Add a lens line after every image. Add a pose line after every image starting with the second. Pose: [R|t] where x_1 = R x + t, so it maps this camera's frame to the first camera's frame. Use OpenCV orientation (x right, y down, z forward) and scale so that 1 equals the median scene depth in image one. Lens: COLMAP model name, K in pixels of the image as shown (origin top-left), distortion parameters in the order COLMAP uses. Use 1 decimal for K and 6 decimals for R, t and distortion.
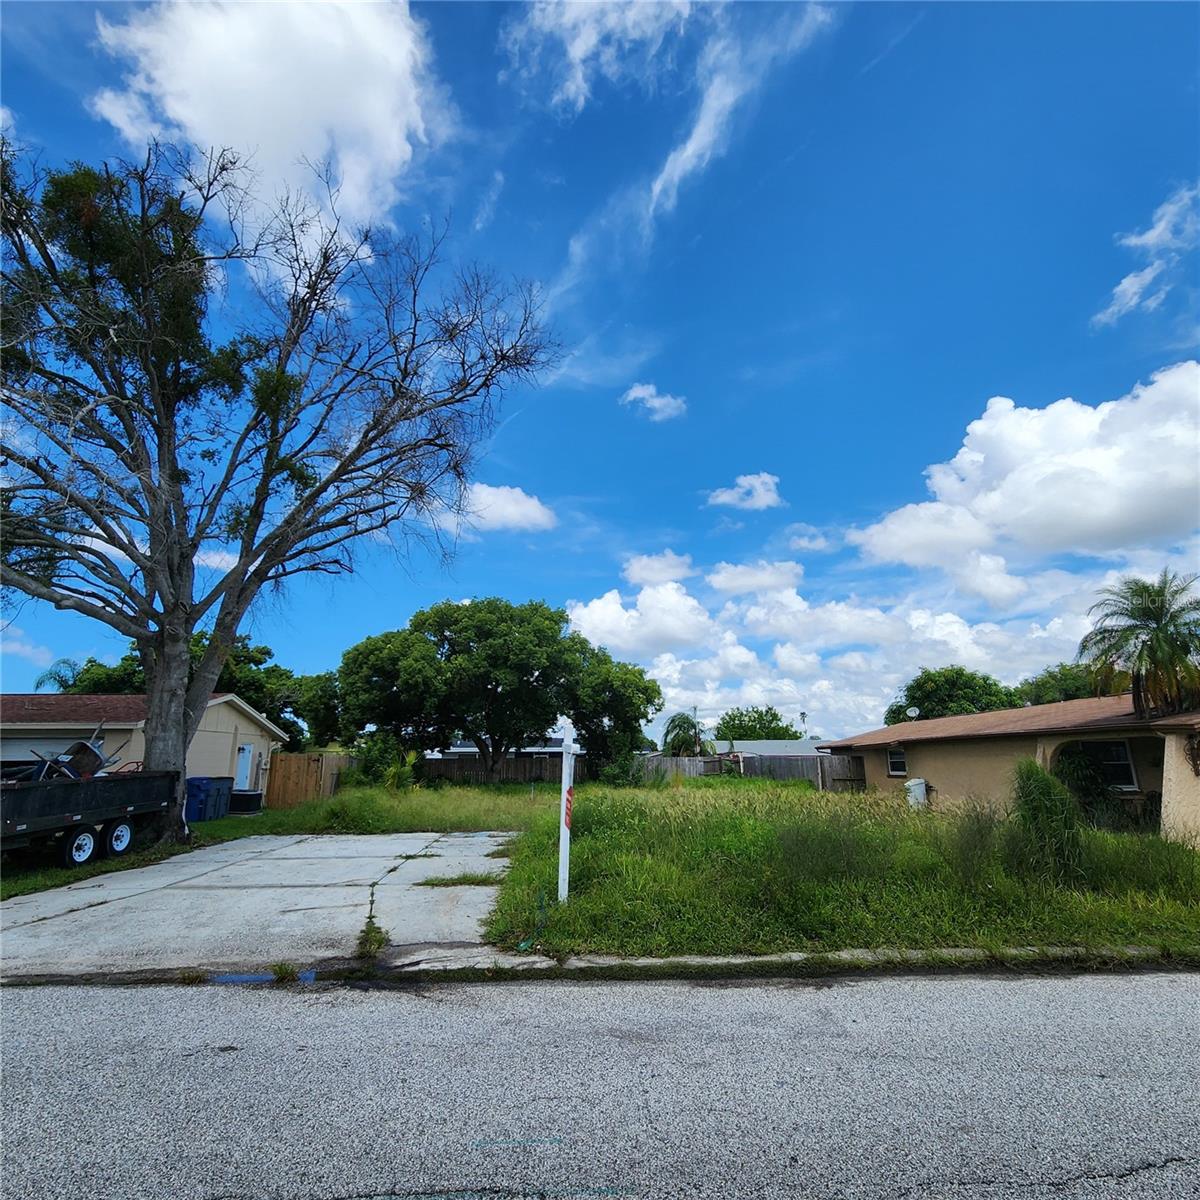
lens RADIAL K [[651.4, 0, 590.0], [0, 651.4, 611.7], [0, 0, 1]] dist [-0.015646, 0.004954]
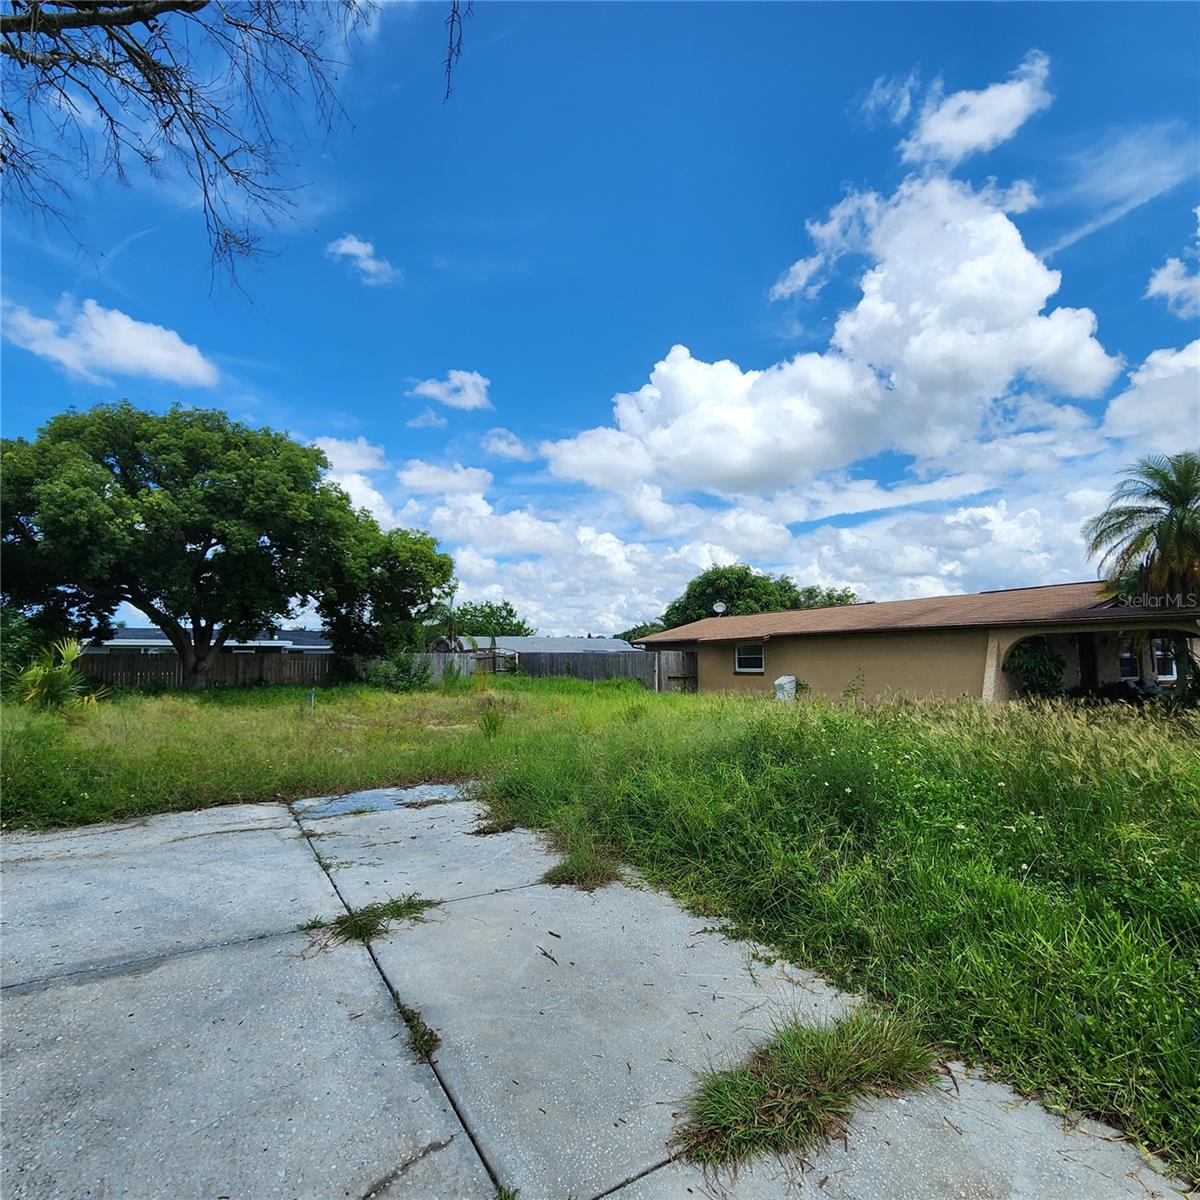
lens RADIAL K [[651.4, 0, 592.4], [0, 651.4, 606.4], [0, 0, 1]] dist [-0.015646, 0.004954]
pose [[0.878873, 0.037769, 0.475558, -0.284244], [-0.105013, 0.987726, 0.115627, 0.141449], [-0.465354, -0.151561, 0.872052, 0.576627]]
